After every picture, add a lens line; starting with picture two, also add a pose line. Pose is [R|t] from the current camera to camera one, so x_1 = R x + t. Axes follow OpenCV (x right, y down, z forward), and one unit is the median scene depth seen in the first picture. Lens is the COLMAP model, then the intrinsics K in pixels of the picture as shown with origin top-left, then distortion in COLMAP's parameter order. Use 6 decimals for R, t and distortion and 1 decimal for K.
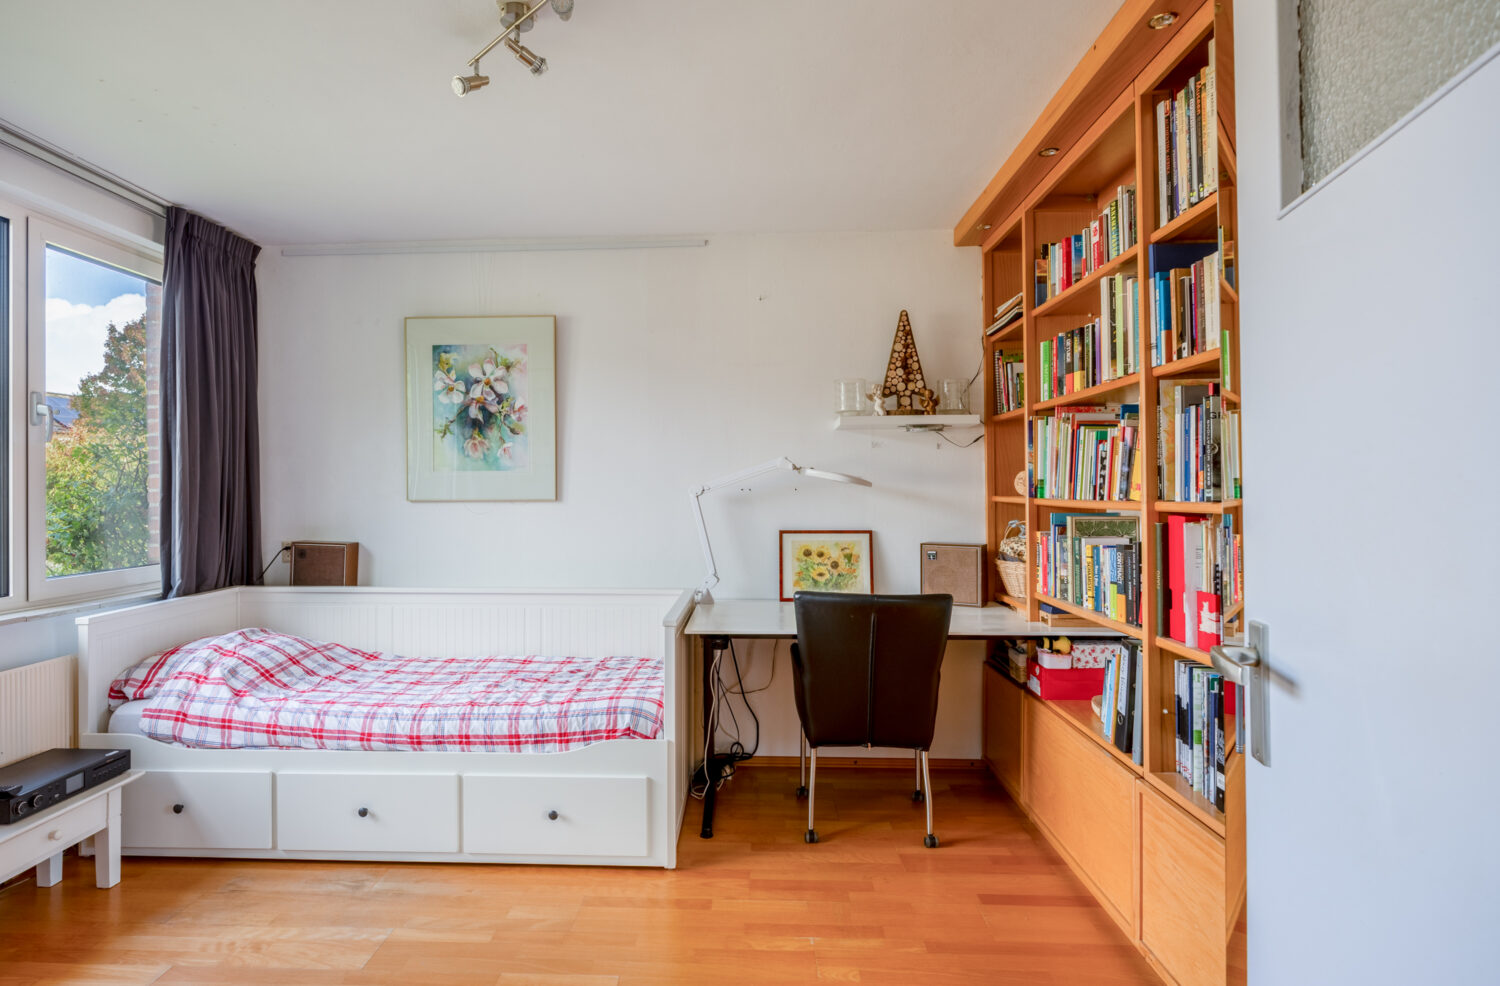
lens RADIAL K [[822.4, 0, 750.0], [0, 822.4, 493.0], [0, 0, 1]] dist [0.002387, 0.000293]
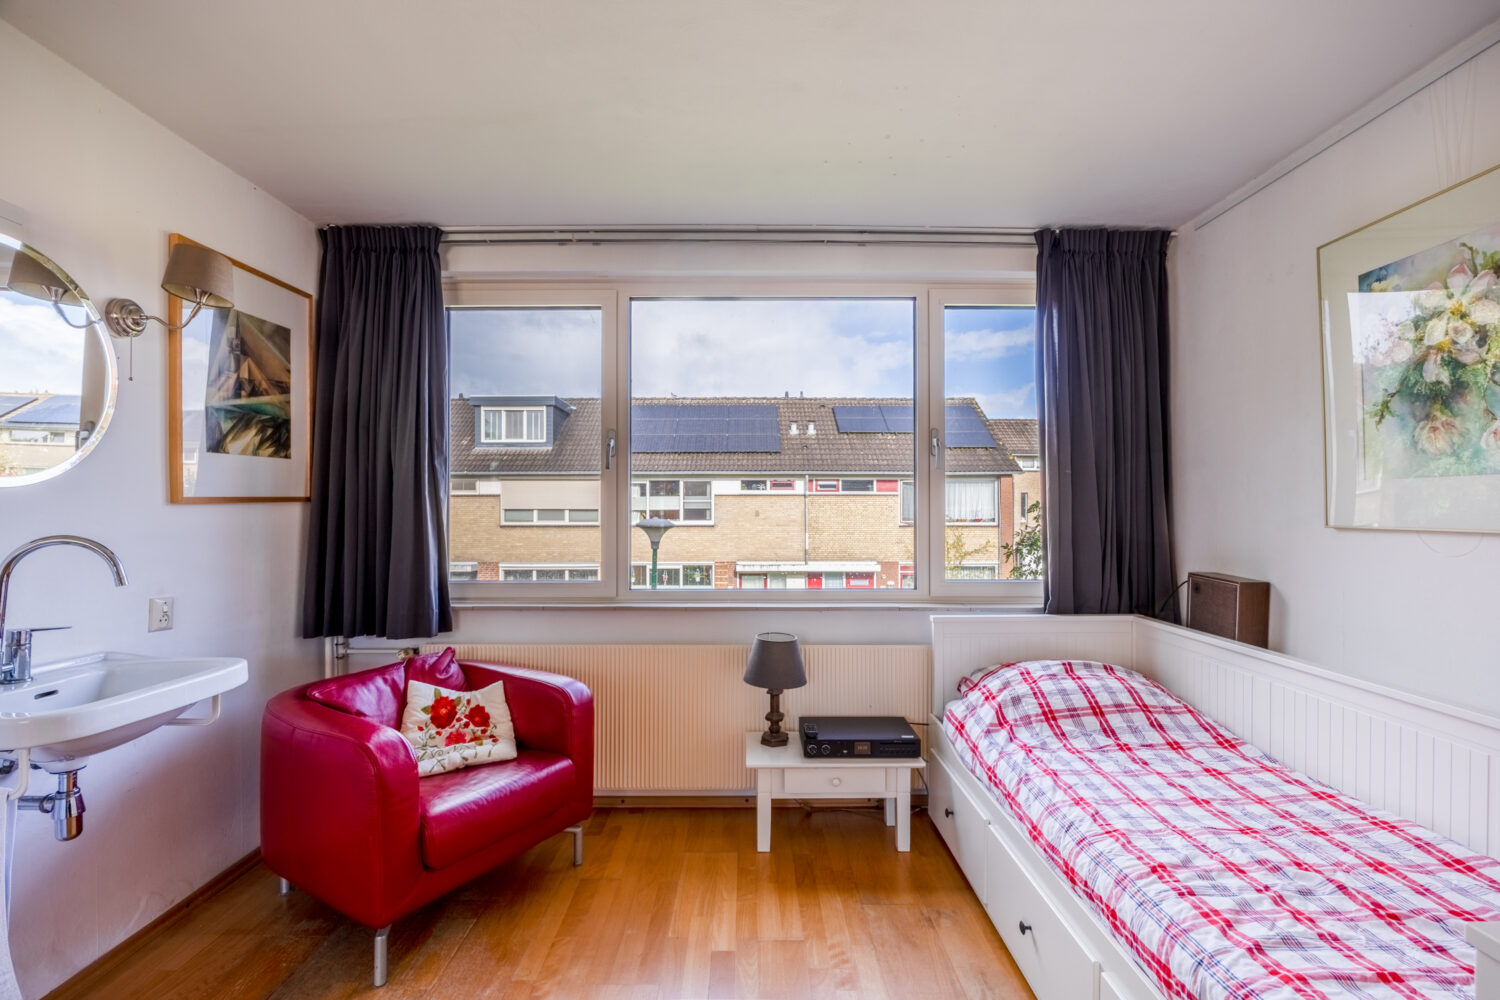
lens RADIAL K [[674.2, 0, 746.8], [0, 674.2, 506.5], [0, 0, 1]] dist [-0.010804, 0.000010]
pose [[-0.000334, 0.003628, -0.999993, 0.114336], [-0.011229, 0.999930, 0.003632, -0.003633], [0.999937, 0.011230, -0.000293, 0.547650]]
